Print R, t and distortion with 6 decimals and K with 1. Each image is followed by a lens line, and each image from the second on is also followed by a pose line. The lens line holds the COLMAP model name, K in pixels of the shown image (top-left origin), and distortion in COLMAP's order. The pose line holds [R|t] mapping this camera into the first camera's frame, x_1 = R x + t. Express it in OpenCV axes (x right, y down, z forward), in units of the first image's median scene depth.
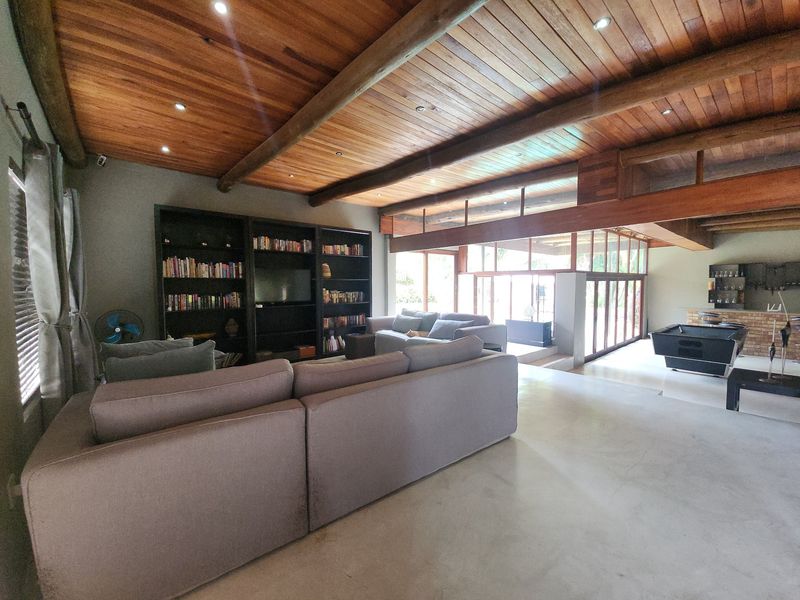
lens RADIAL K [[326.1, 0, 400.0], [0, 326.1, 300.0], [0, 0, 1]] dist [0.000462, -0.000422]
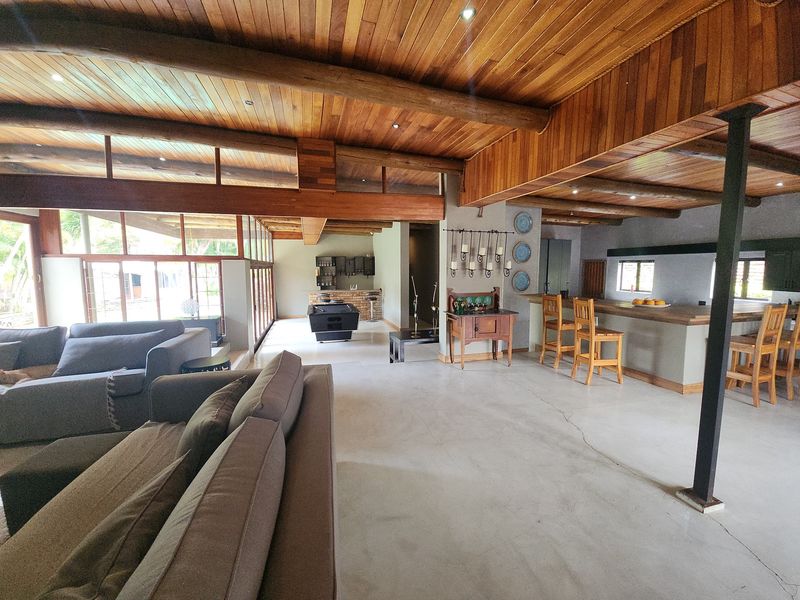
lens RADIAL K [[326.1, 0, 400.0], [0, 326.1, 300.0], [0, 0, 1]] dist [0.000462, -0.000422]
pose [[0.419135, -0.084334, 0.903998, -0.116074], [0.048686, 0.996332, 0.070375, -0.014155], [-0.906617, 0.014515, 0.421704, 0.202931]]
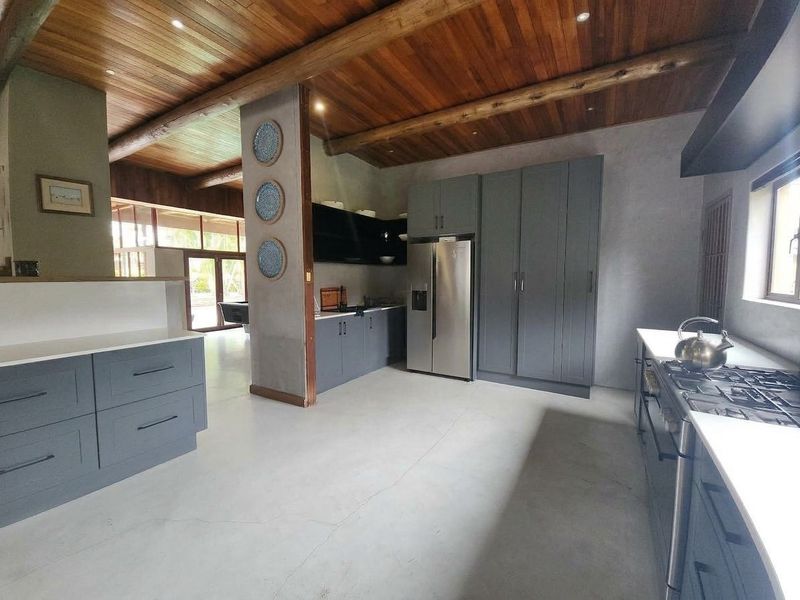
lens RADIAL K [[326.1, 0, 400.0], [0, 326.1, 300.0], [0, 0, 1]] dist [0.000462, -0.000422]
pose [[0.948536, -0.021774, 0.315919, 0.907746], [0.015233, 0.999616, 0.023158, 0.067060], [-0.316301, -0.017154, 0.948504, -0.231014]]
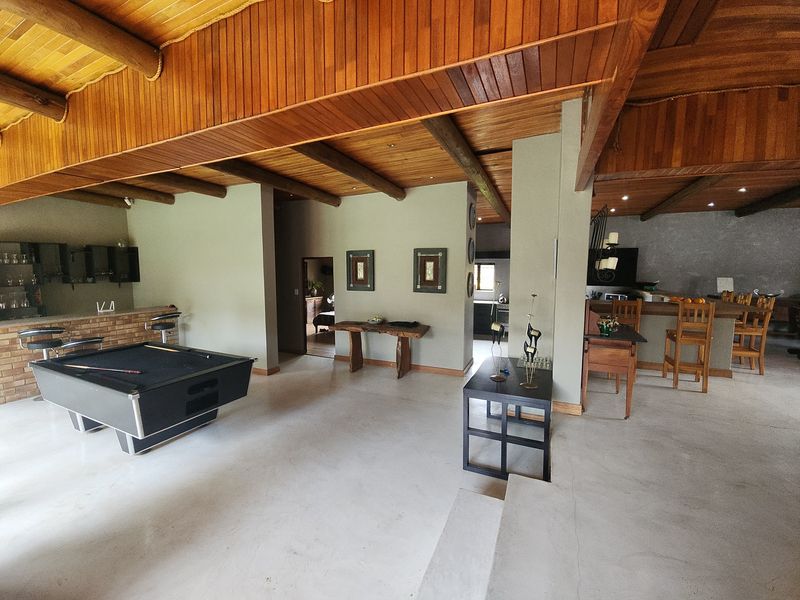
lens RADIAL K [[312.2, 0, 414.9], [0, 312.2, 296.7], [0, 0, 1]] dist [-0.000228, -0.000130]
pose [[-0.434353, -0.075620, 0.897563, 0.245084], [0.048831, 0.993028, 0.107293, -0.045038], [-0.899418, 0.090432, -0.427632, 0.742382]]
